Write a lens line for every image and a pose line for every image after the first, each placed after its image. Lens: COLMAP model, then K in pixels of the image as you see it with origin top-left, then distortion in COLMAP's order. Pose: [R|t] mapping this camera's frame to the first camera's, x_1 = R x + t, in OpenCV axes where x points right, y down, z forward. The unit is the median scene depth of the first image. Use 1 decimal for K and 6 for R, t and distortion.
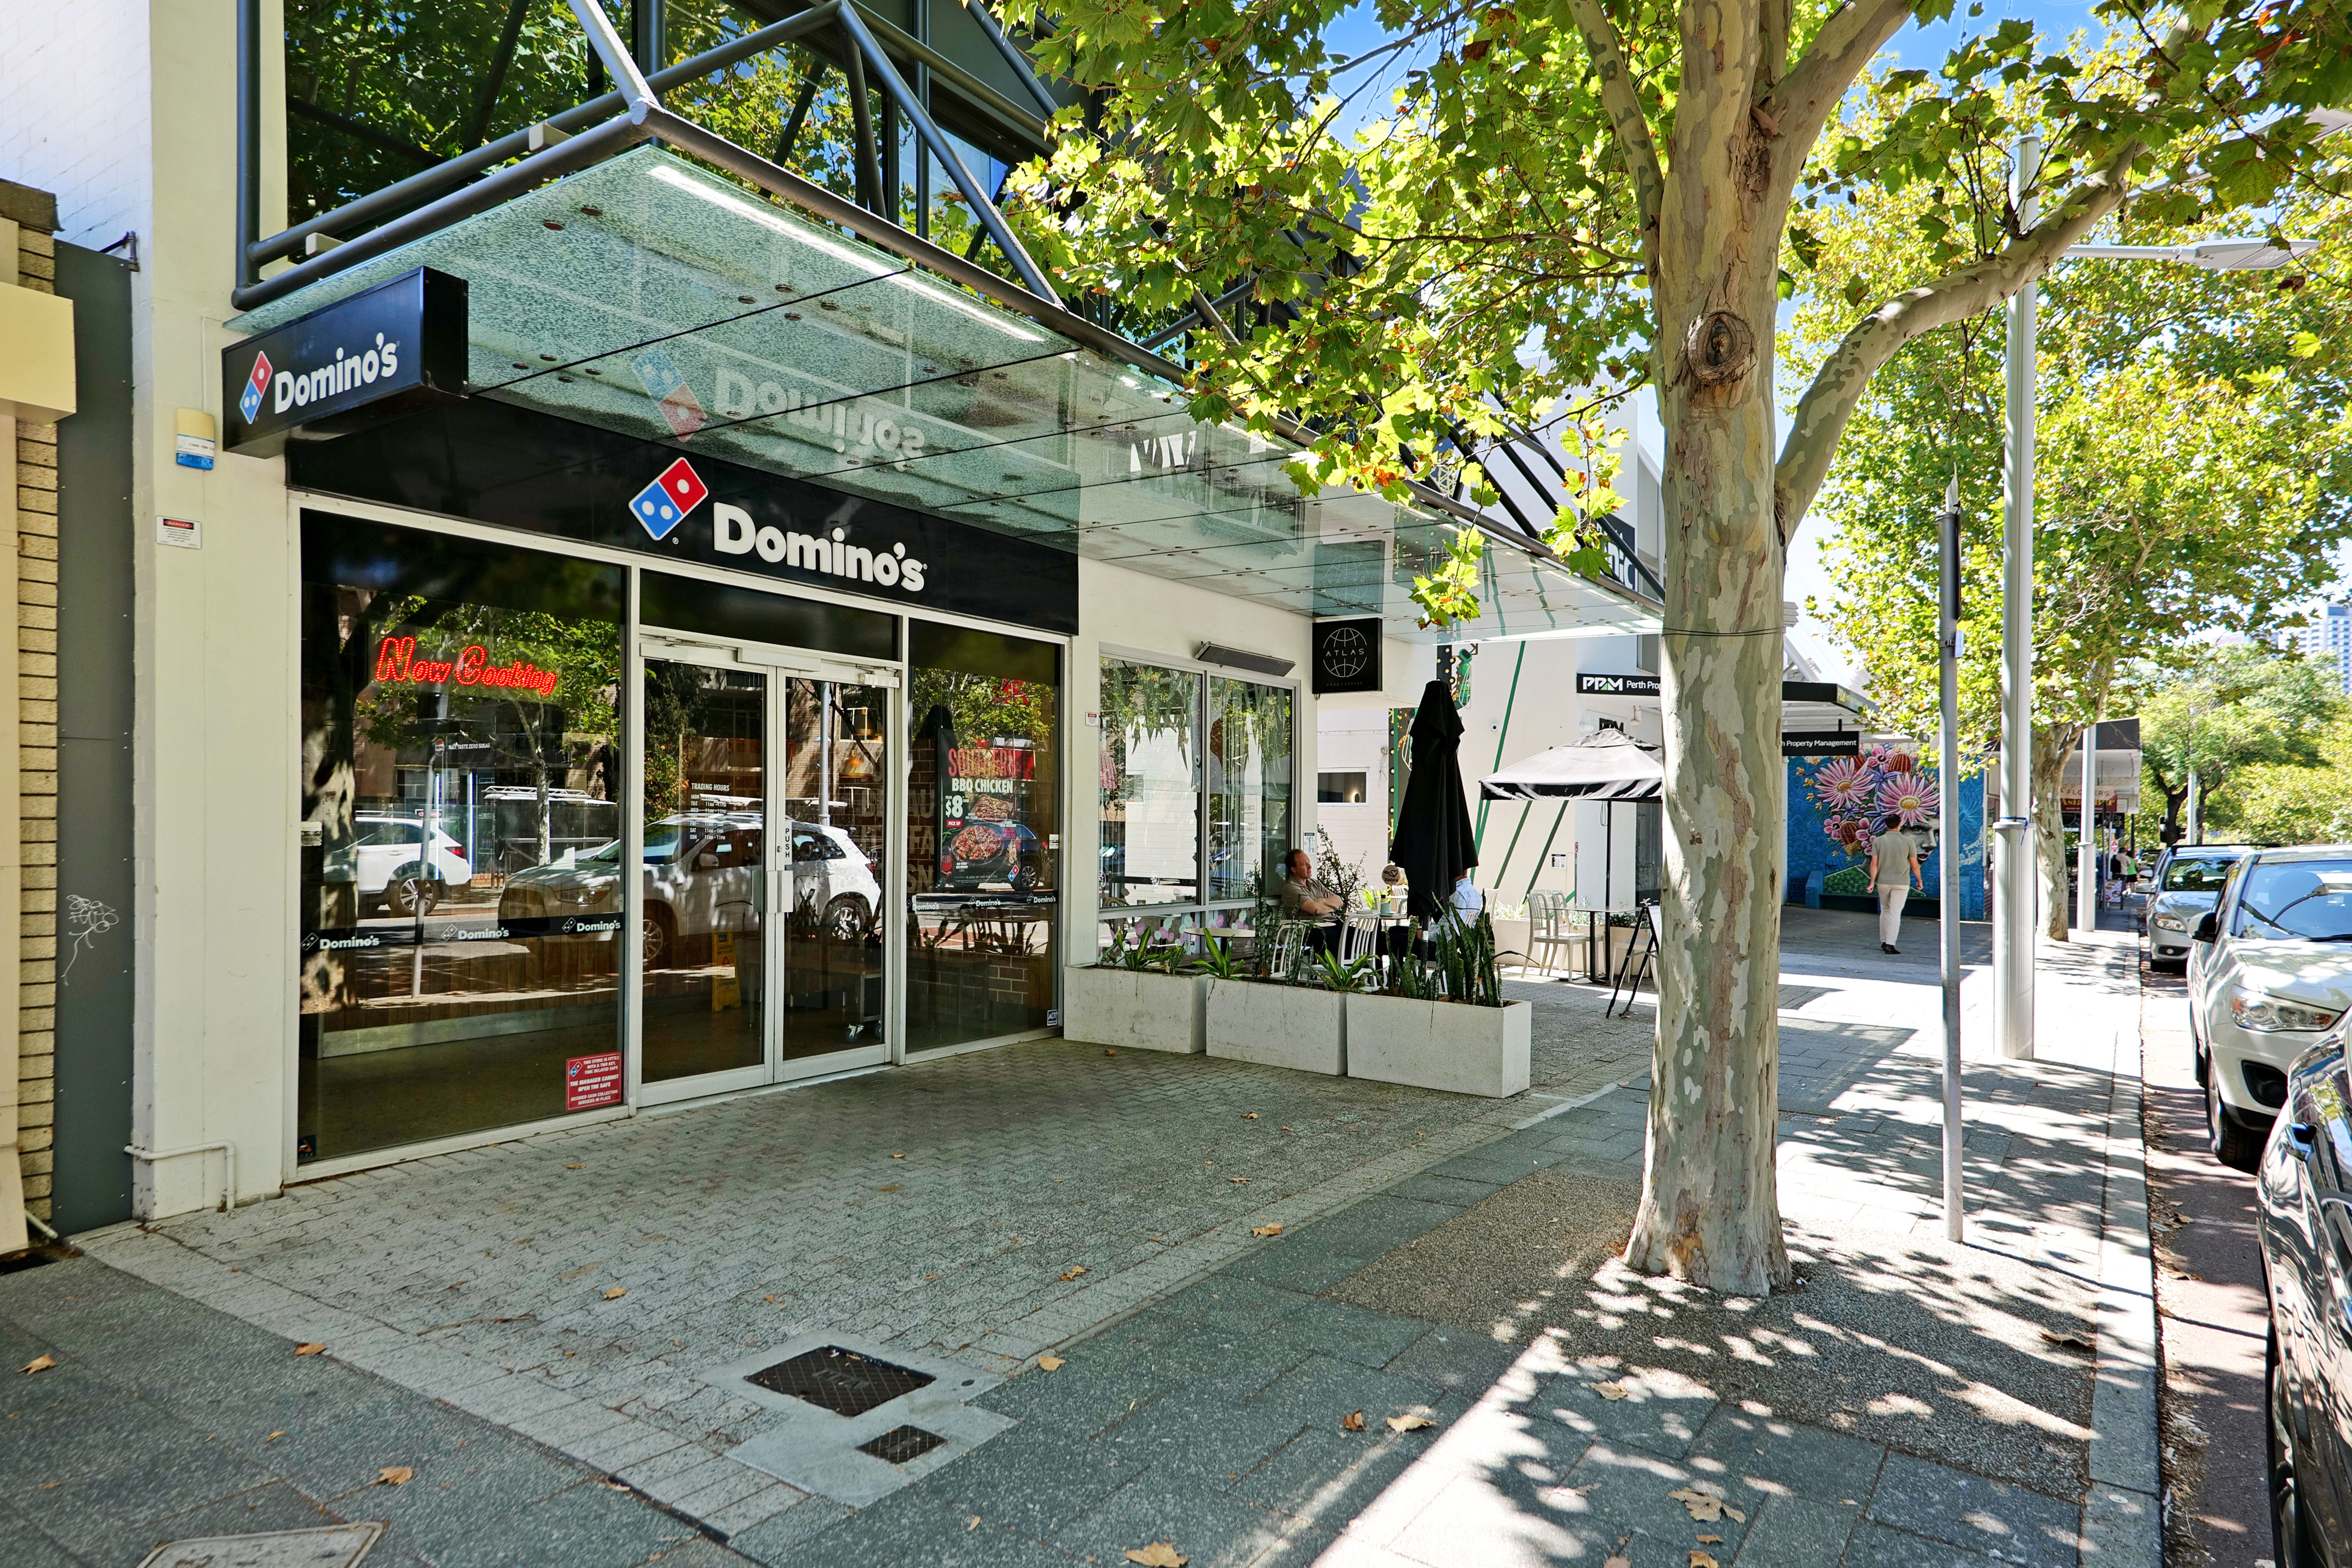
lens RADIAL K [[1355.6, 0, 1183.2], [0, 1355.6, 830.1], [0, 0, 1]] dist [0.000052, 0.000070]
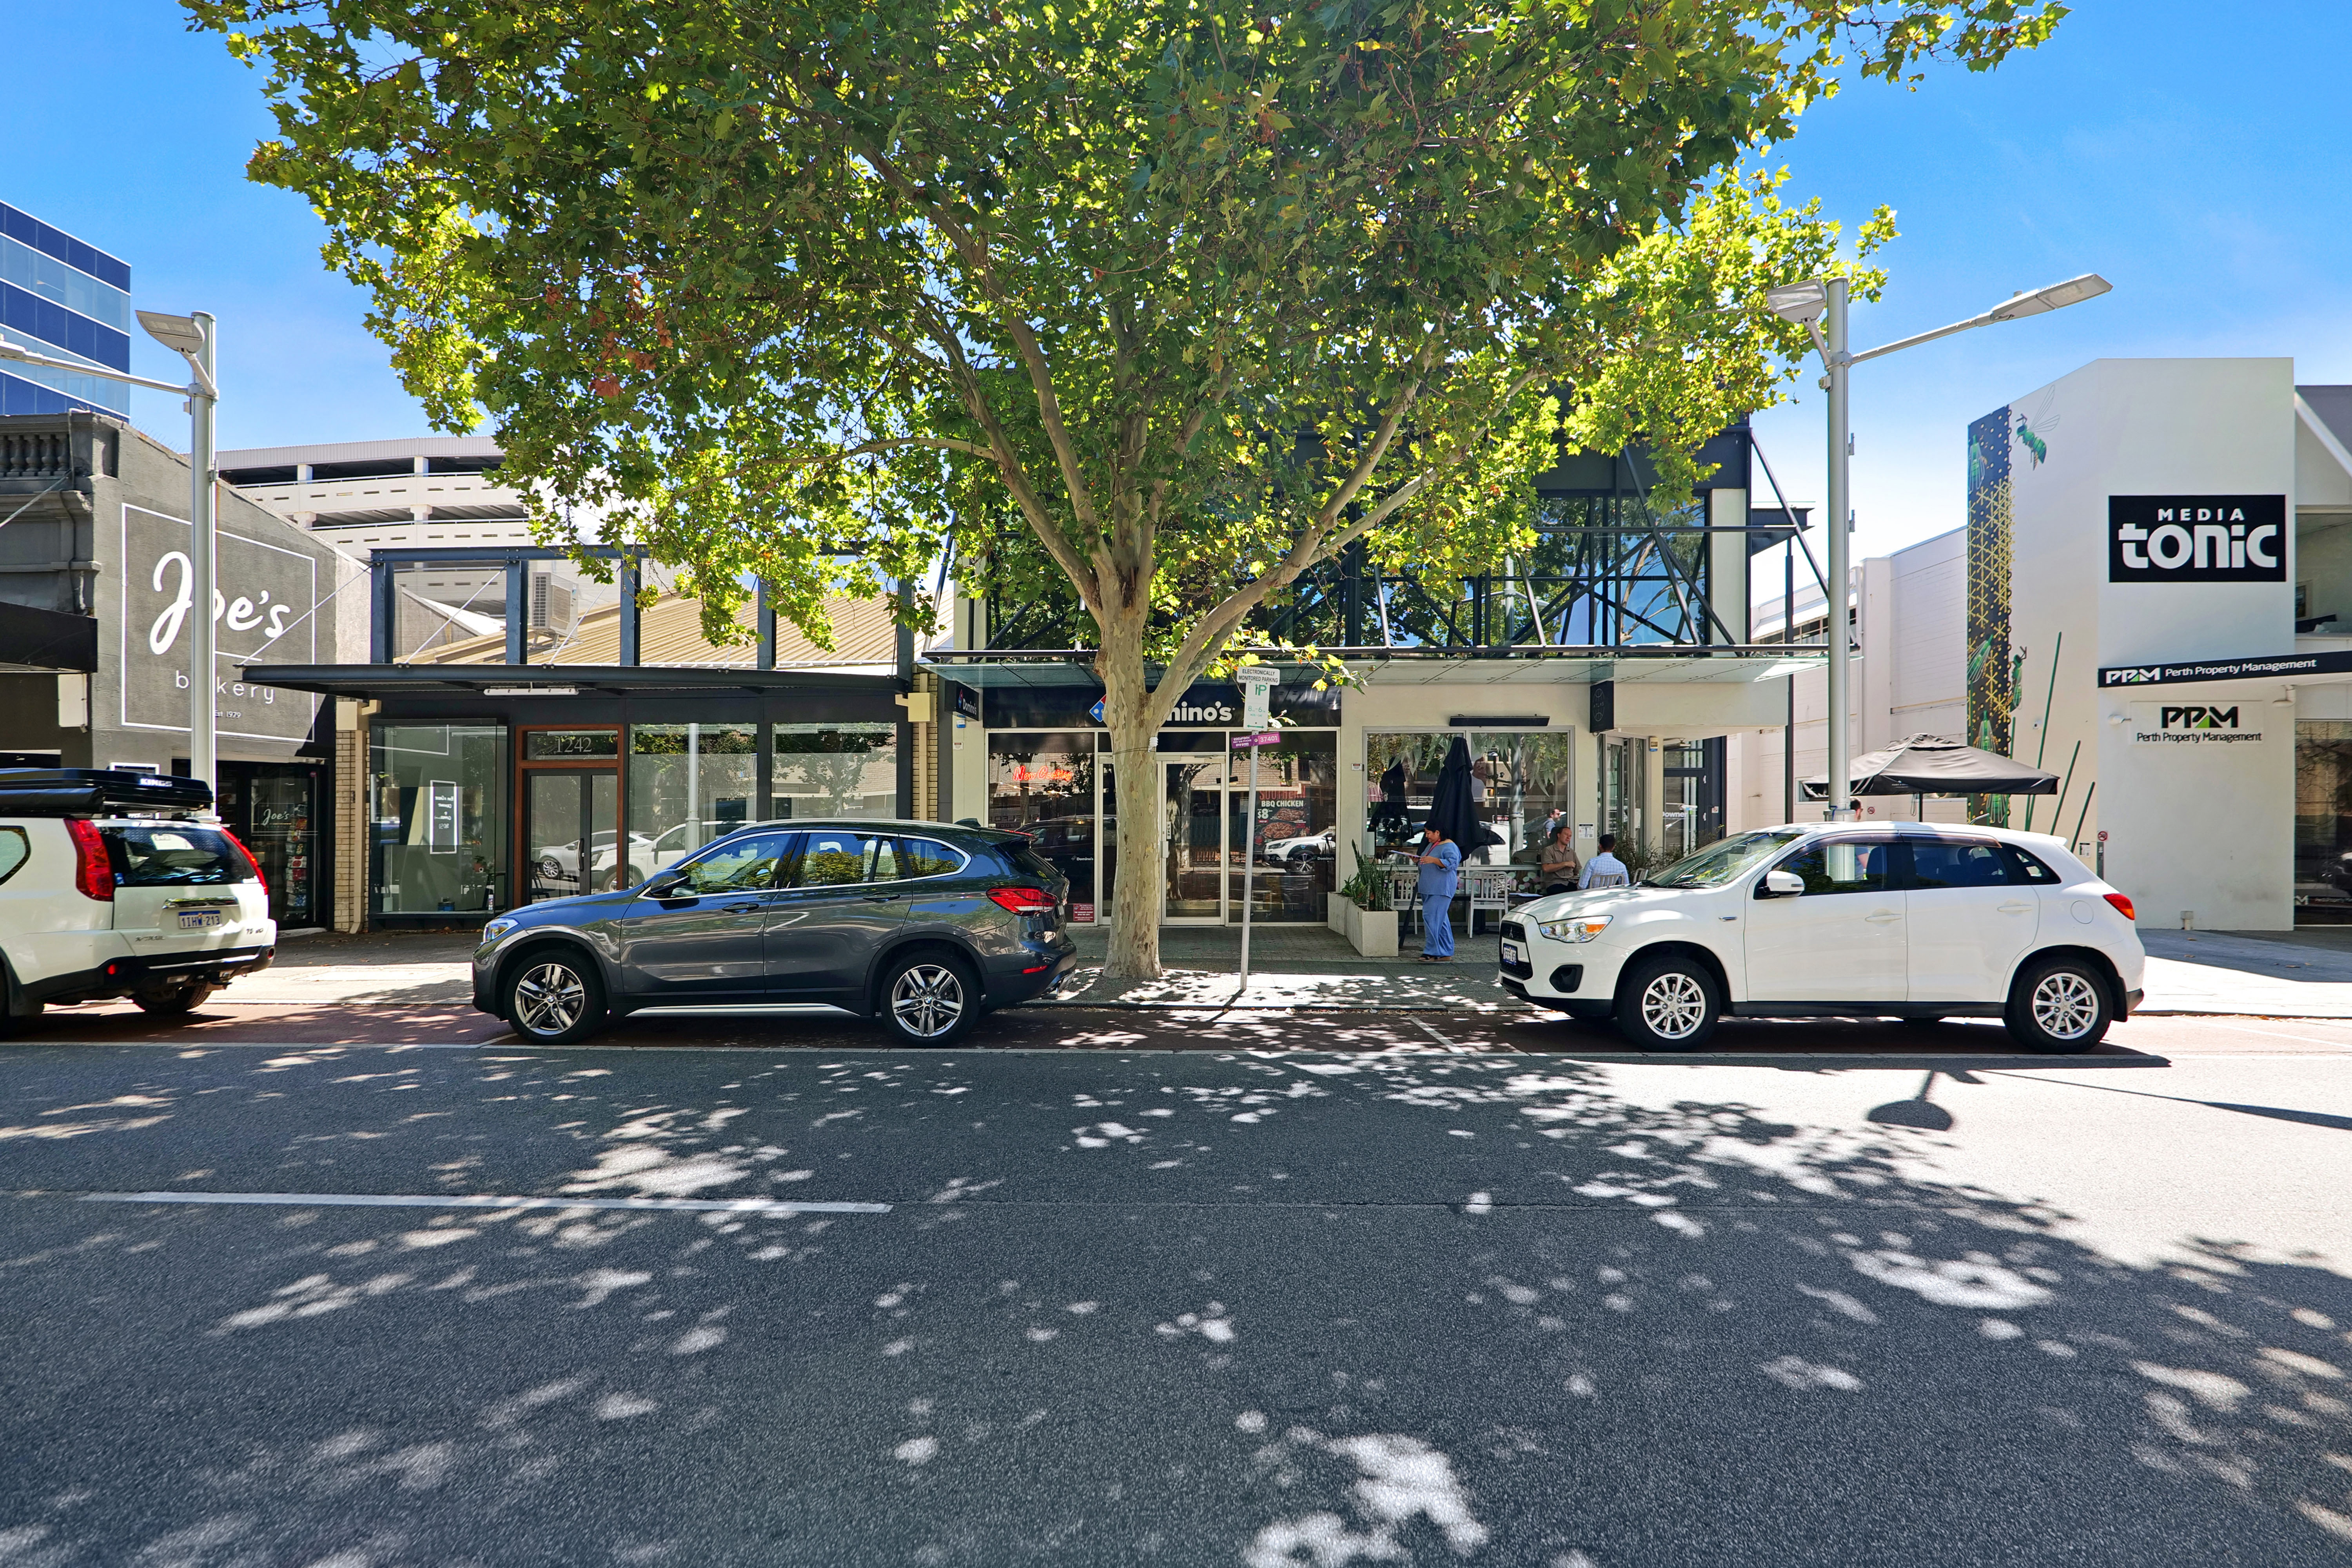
lens RADIAL K [[1136.1, 0, 1176.0], [0, 1136.1, 784.0], [0, 0, 1]] dist [-0.018369, 0.000023]
pose [[0.542848, -0.037490, -0.838994, 1.070171], [0.003941, 0.999106, -0.042094, 0.009564], [0.839822, 0.019545, 0.542511, -0.092192]]
